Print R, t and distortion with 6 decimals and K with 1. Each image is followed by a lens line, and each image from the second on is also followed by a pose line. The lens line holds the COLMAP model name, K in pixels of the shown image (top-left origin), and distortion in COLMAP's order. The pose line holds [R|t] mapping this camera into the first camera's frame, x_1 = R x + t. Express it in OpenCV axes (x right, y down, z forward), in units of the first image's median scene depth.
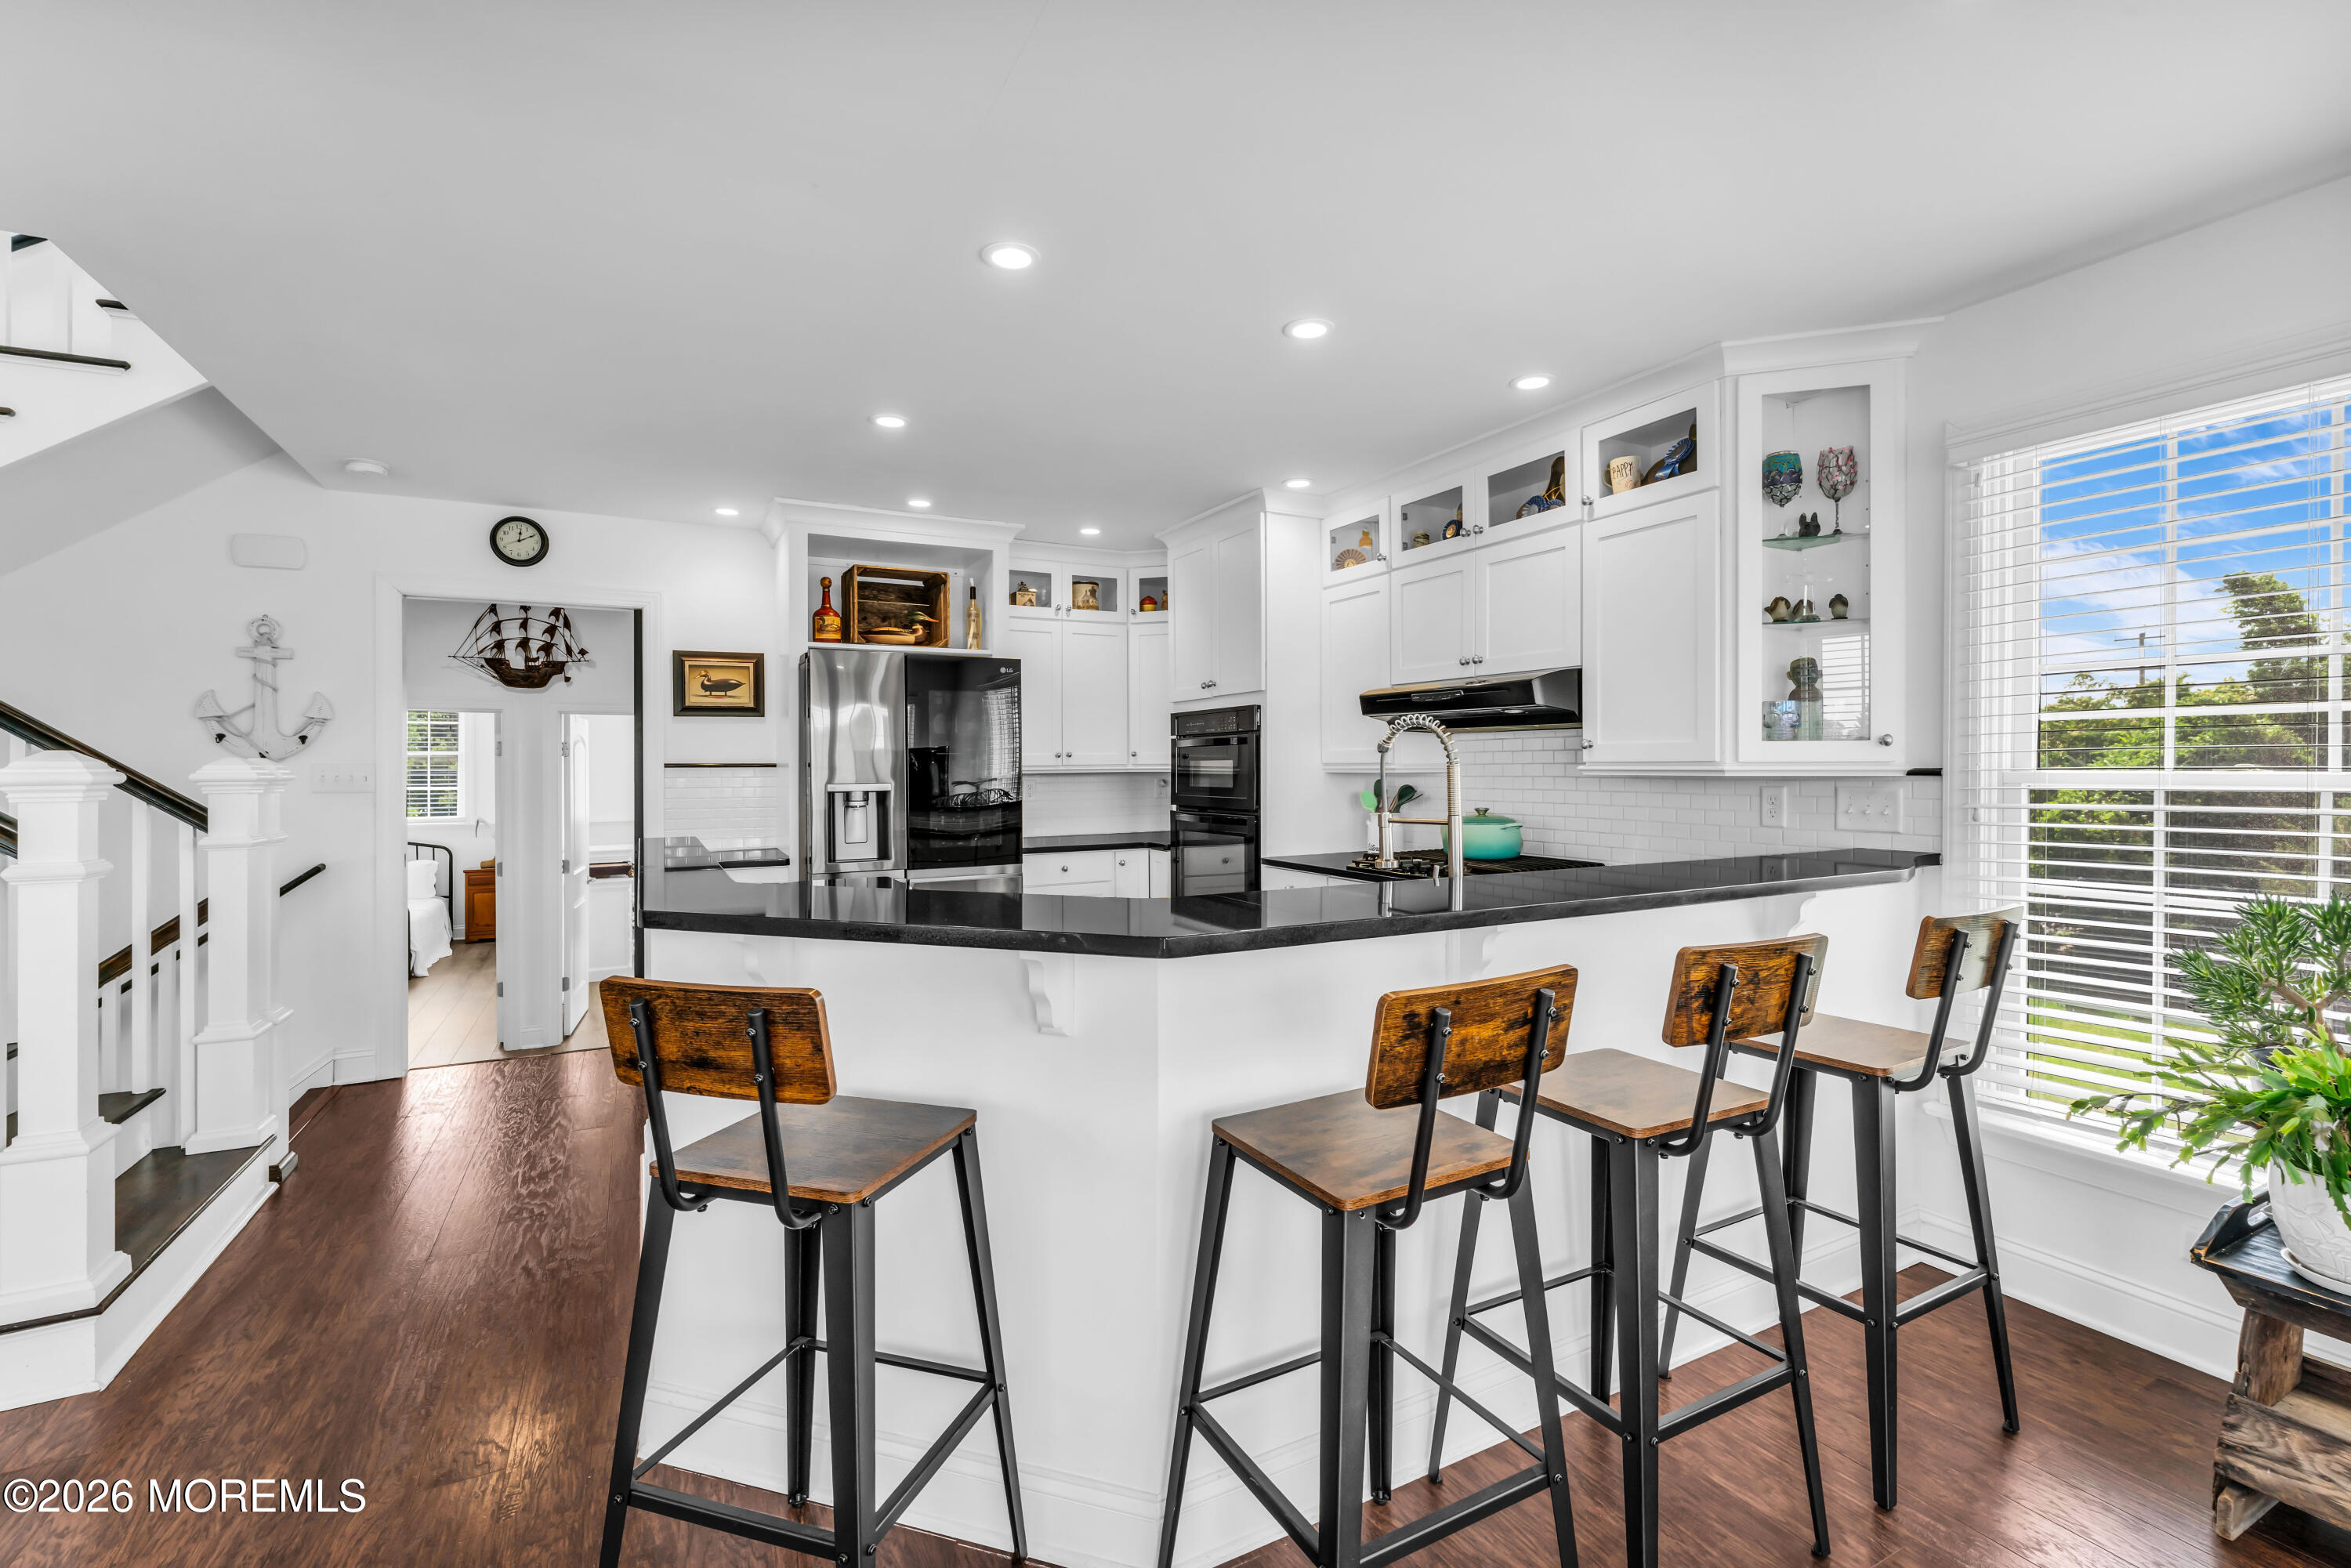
lens RADIAL K [[1024.6, 0, 1173.6], [0, 1024.6, 776.2], [0, 0, 1]] dist [-0.000573, 0.000249]
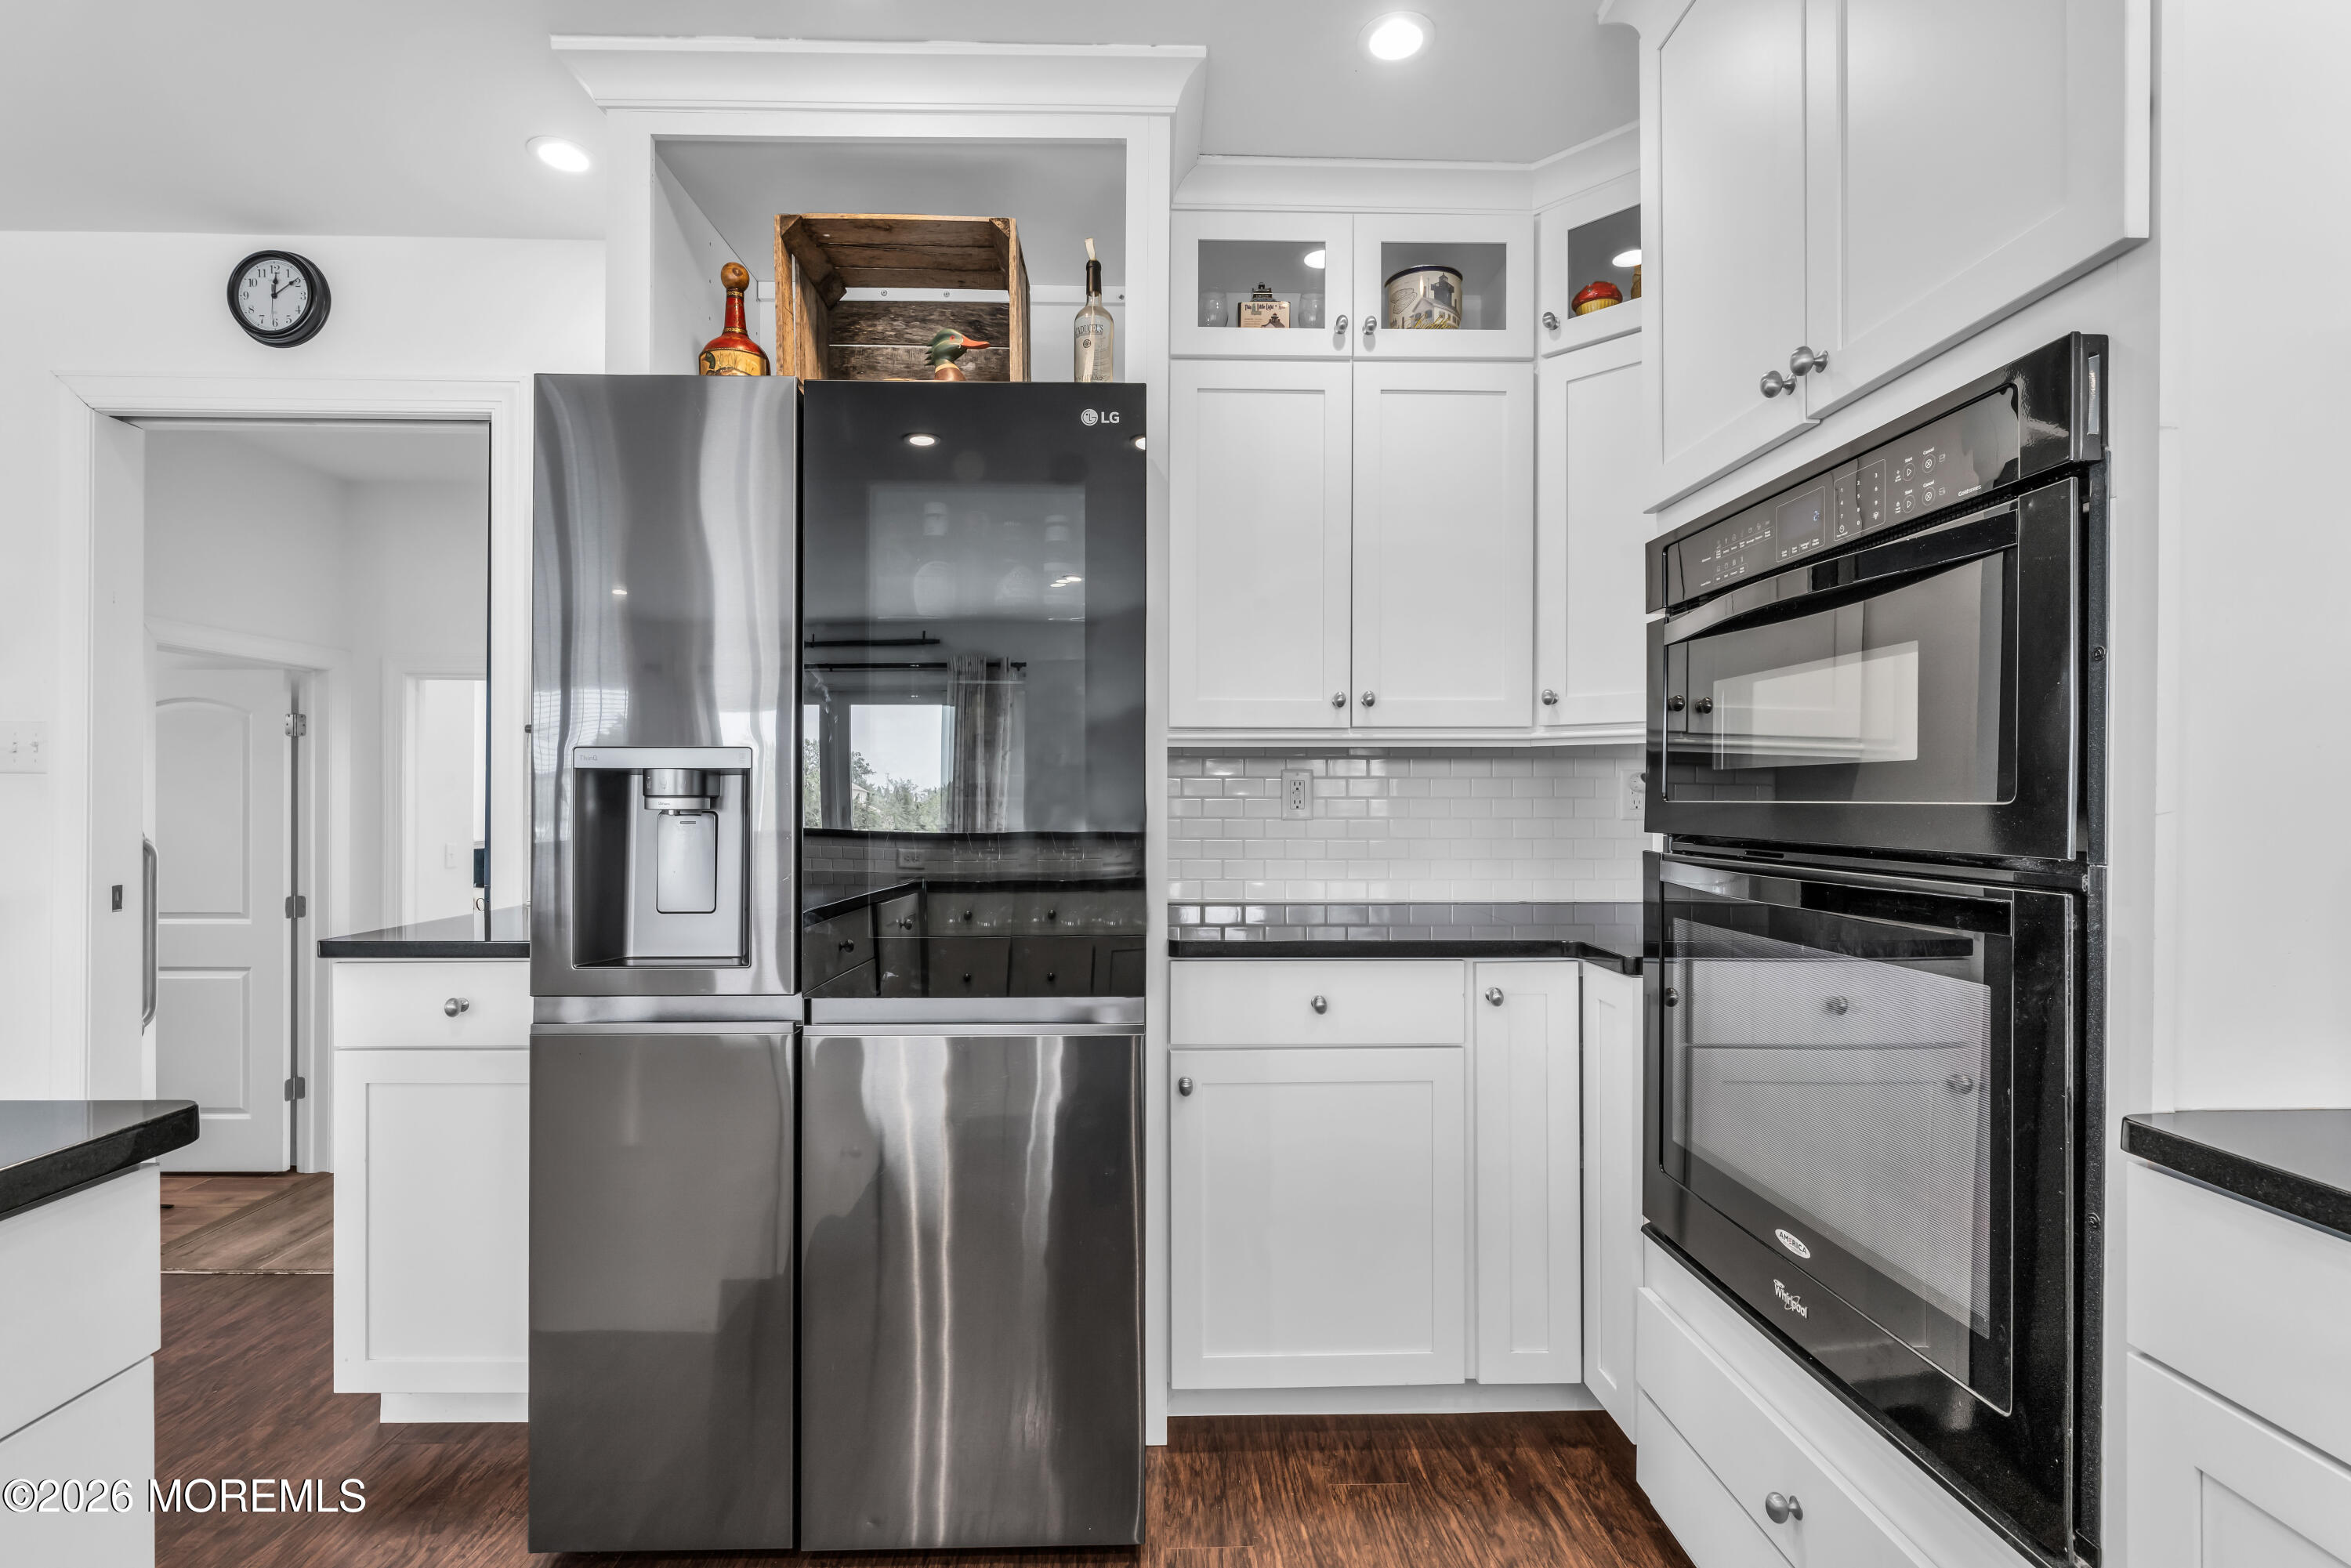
lens RADIAL K [[1084.4, 0, 1167.2], [0, 1084.4, 787.6], [0, 0, 1]] dist [-0.024869, -0.000117]
pose [[0.897355, 0.010280, -0.441189, 0.011240], [-0.012917, 0.999912, -0.002973, 0.015434], [0.441120, 0.008366, 0.897409, 0.613096]]
